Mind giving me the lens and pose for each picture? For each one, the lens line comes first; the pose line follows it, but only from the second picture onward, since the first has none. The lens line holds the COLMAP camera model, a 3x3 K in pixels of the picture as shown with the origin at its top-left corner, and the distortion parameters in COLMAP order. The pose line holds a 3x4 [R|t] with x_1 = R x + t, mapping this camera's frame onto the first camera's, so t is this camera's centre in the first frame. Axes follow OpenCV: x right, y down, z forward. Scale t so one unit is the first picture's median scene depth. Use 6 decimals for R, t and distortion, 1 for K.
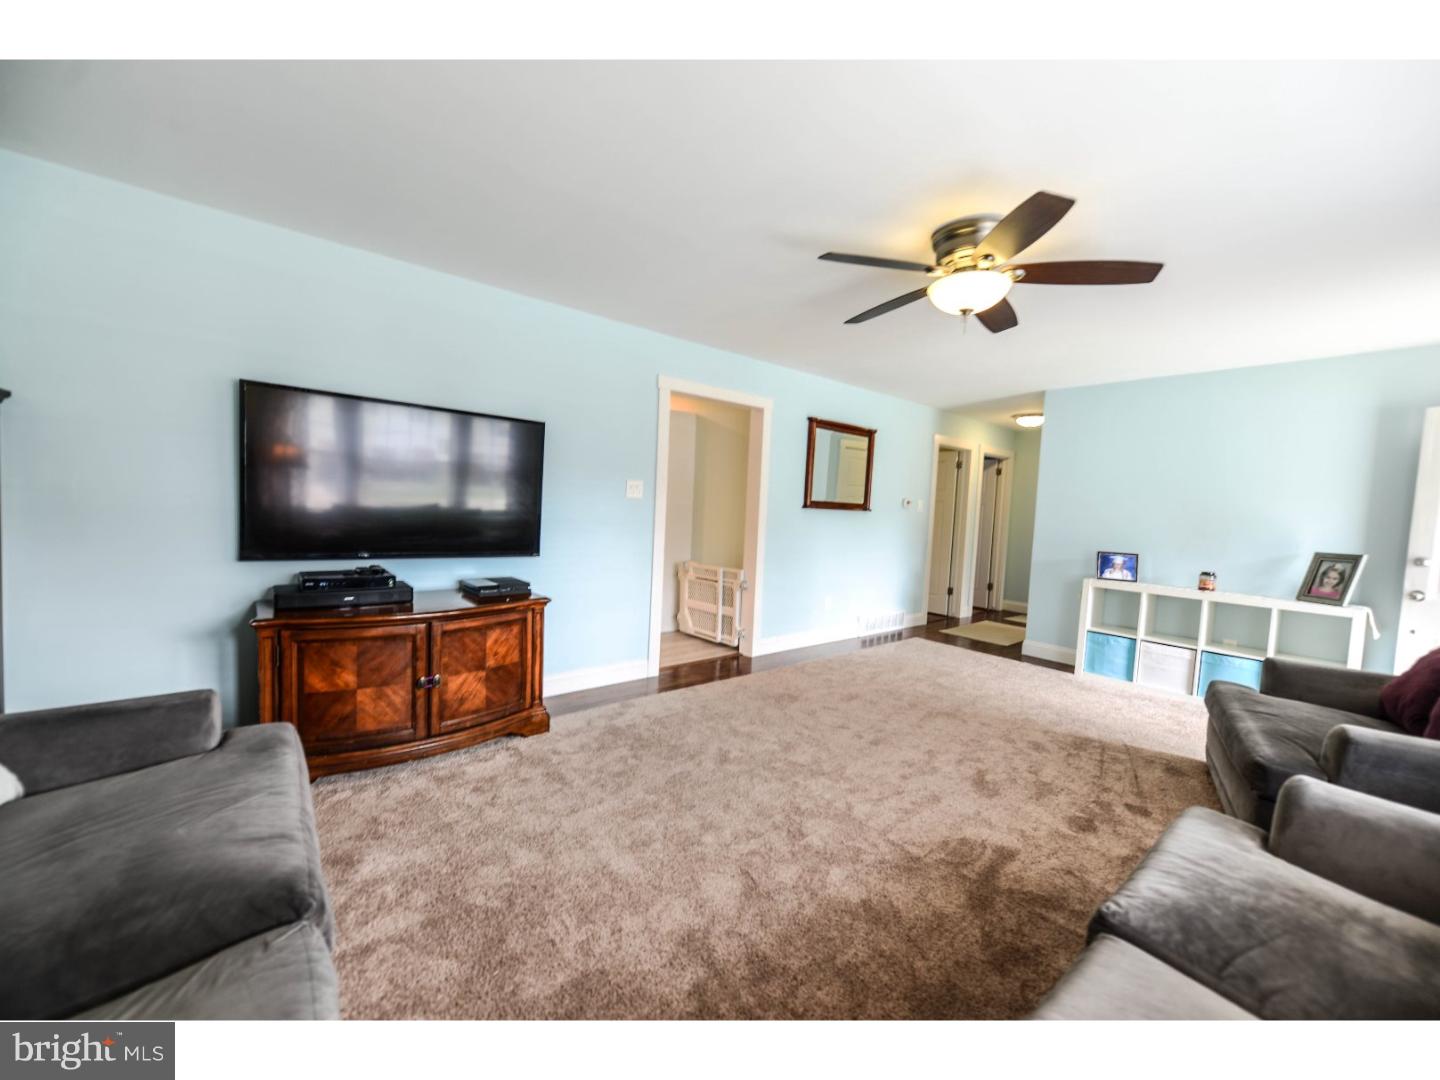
lens RADIAL K [[569.4, 0, 717.1], [0, 569.4, 541.4], [0, 0, 1]] dist [0.010800, -0.000208]
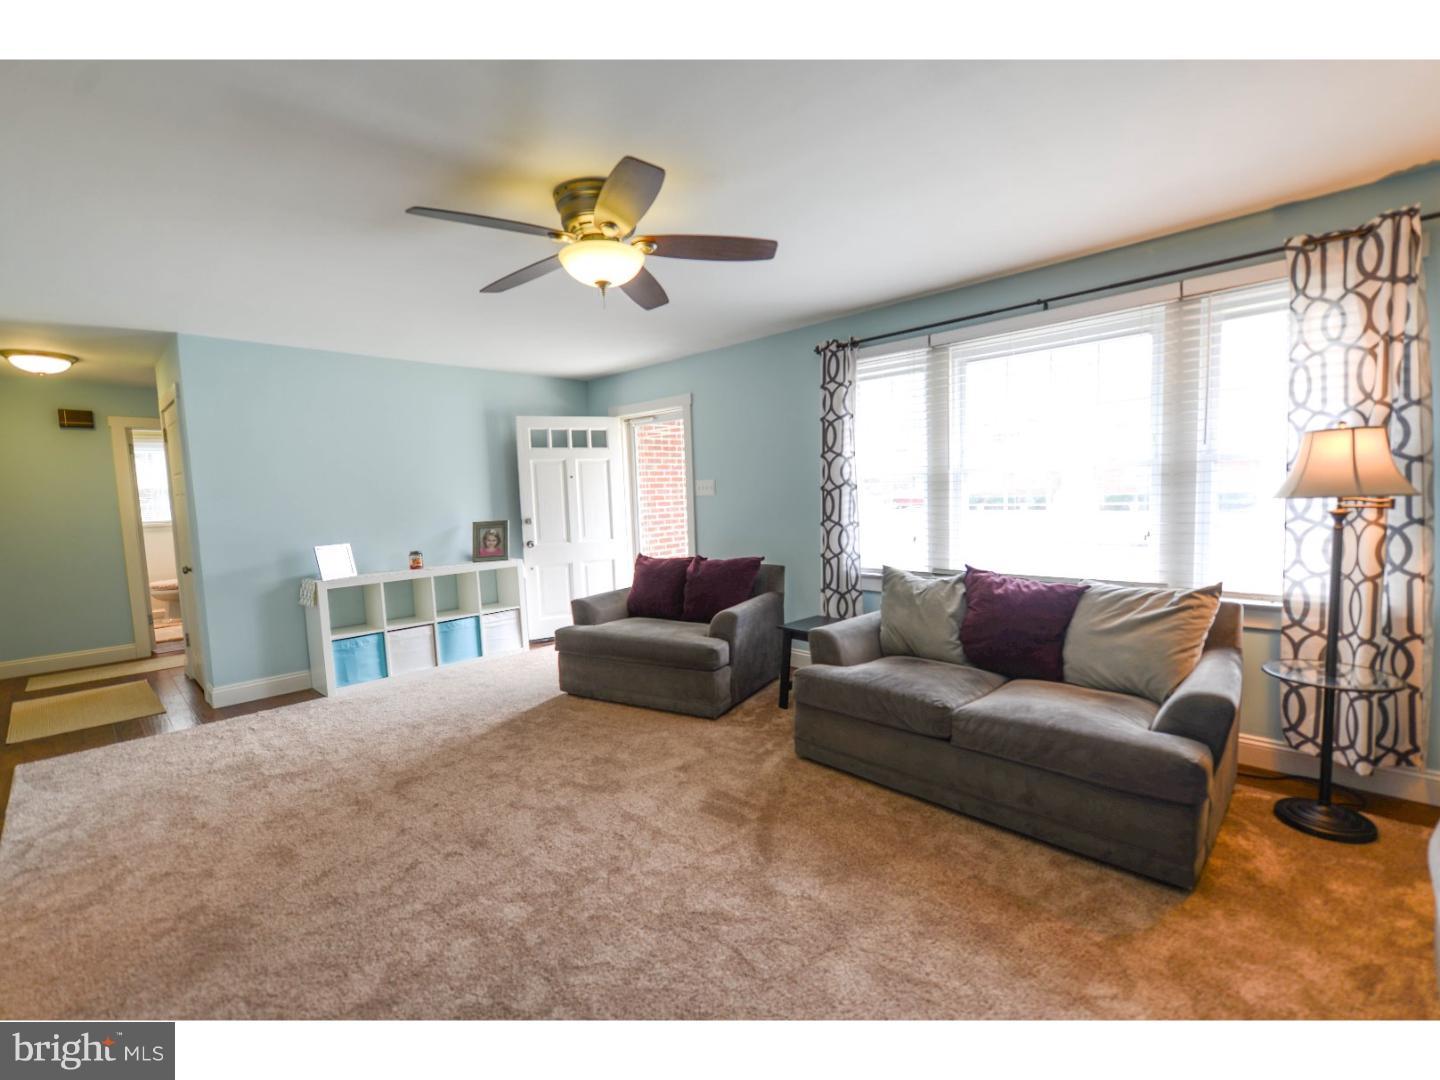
lens RADIAL K [[634.1, 0, 713.4], [0, 634.1, 538.8], [0, 0, 1]] dist [0.001991, -0.001703]
pose [[-0.101796, -0.119205, 0.987637, -0.410281], [0.096007, 0.986983, 0.129022, -0.077749], [-0.990162, 0.107954, -0.089026, 0.630756]]
